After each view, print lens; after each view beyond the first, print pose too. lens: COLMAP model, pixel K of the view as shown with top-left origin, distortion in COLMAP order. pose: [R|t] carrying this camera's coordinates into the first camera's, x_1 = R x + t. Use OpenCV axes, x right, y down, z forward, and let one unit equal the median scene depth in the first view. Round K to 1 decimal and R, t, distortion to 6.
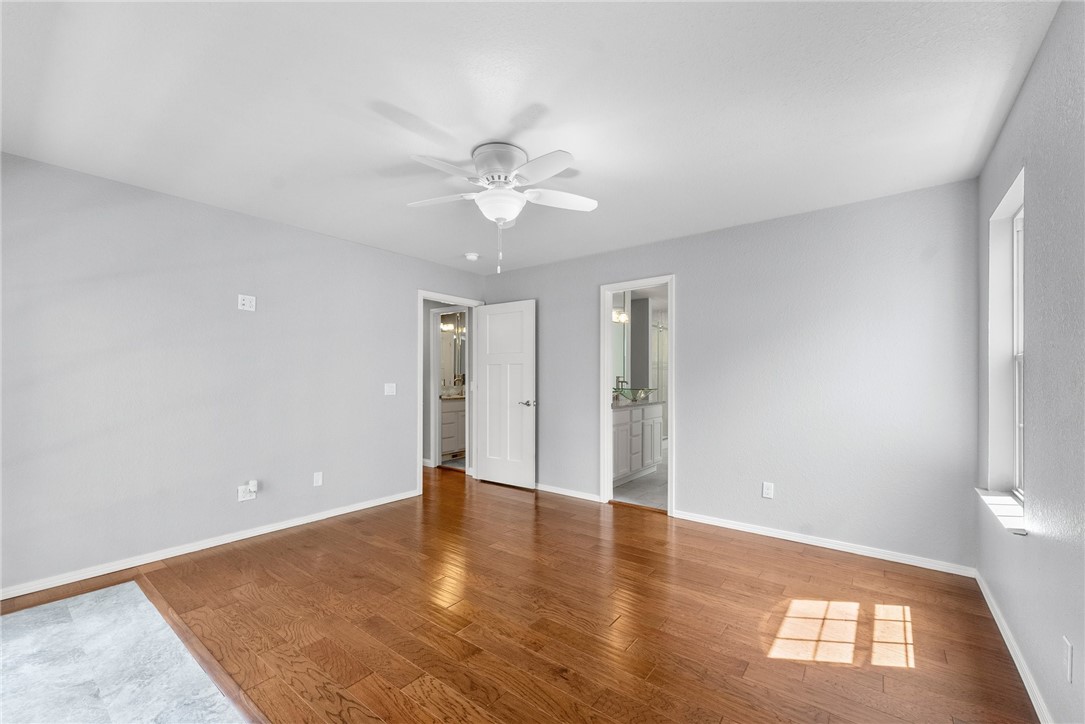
lens RADIAL K [[435.6, 0, 543.7], [0, 435.6, 369.7], [0, 0, 1]] dist [0.001149, 0.000077]
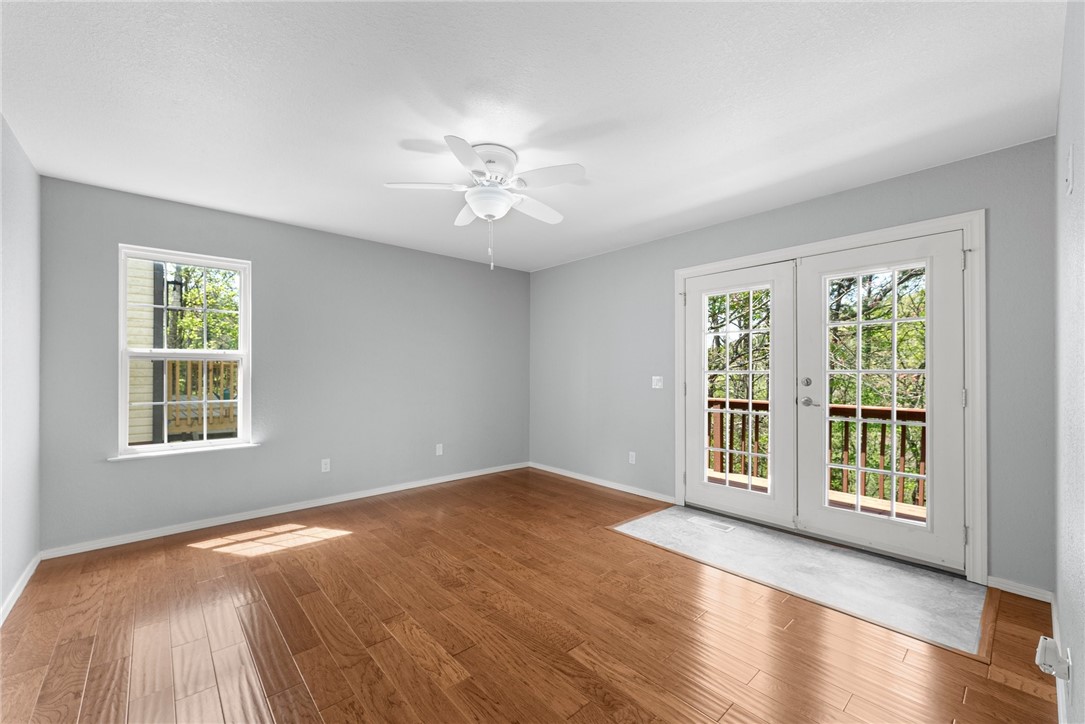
lens RADIAL K [[435.6, 0, 543.7], [0, 435.6, 369.7], [0, 0, 1]] dist [0.001149, 0.000077]
pose [[-0.982703, -0.002460, 0.185172, -0.412182], [-0.005131, 0.999890, -0.013947, 0.035102], [-0.185117, -0.014656, -0.982607, 1.973573]]
